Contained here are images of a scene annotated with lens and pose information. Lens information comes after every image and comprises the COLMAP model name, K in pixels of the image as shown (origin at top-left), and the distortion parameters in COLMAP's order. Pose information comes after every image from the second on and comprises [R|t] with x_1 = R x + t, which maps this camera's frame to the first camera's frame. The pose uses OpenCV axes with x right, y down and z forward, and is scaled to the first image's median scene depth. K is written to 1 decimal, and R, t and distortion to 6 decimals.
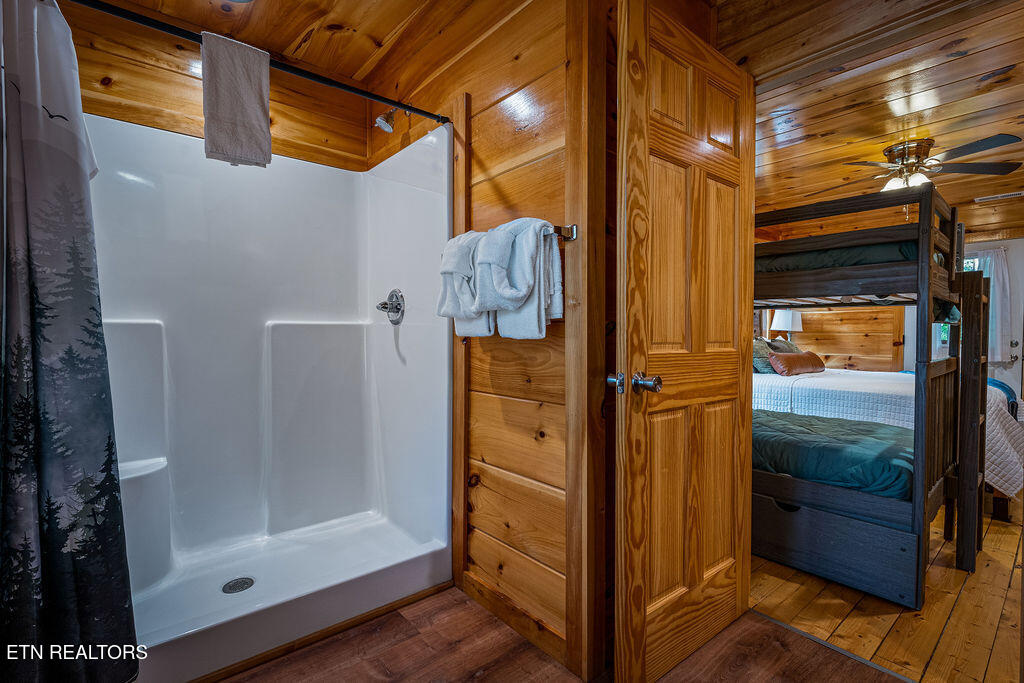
lens RADIAL K [[475.9, 0, 513.1], [0, 475.9, 338.7], [0, 0, 1]] dist [-0.002026, -0.000462]
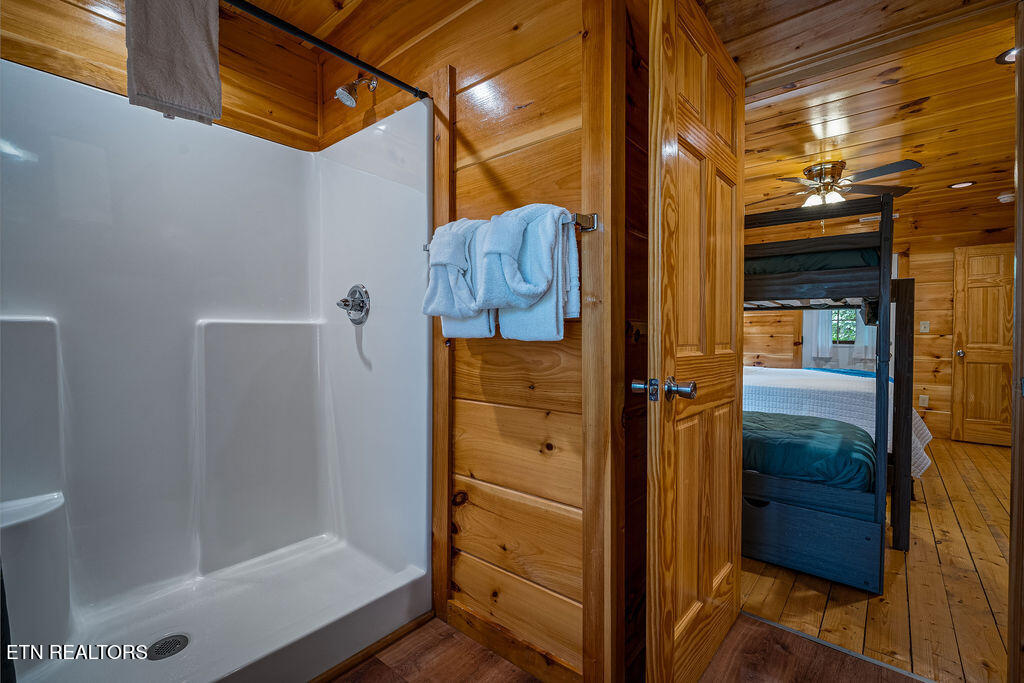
lens RADIAL K [[452.6, 0, 513.6], [0, 452.6, 339.5], [0, 0, 1]] dist [-0.002792, -0.000195]
pose [[0.984675, -0.000922, 0.174397, -0.131881], [0.000801, 0.999999, 0.000766, -0.002017], [-0.174398, -0.000614, 0.984675, 0.143389]]
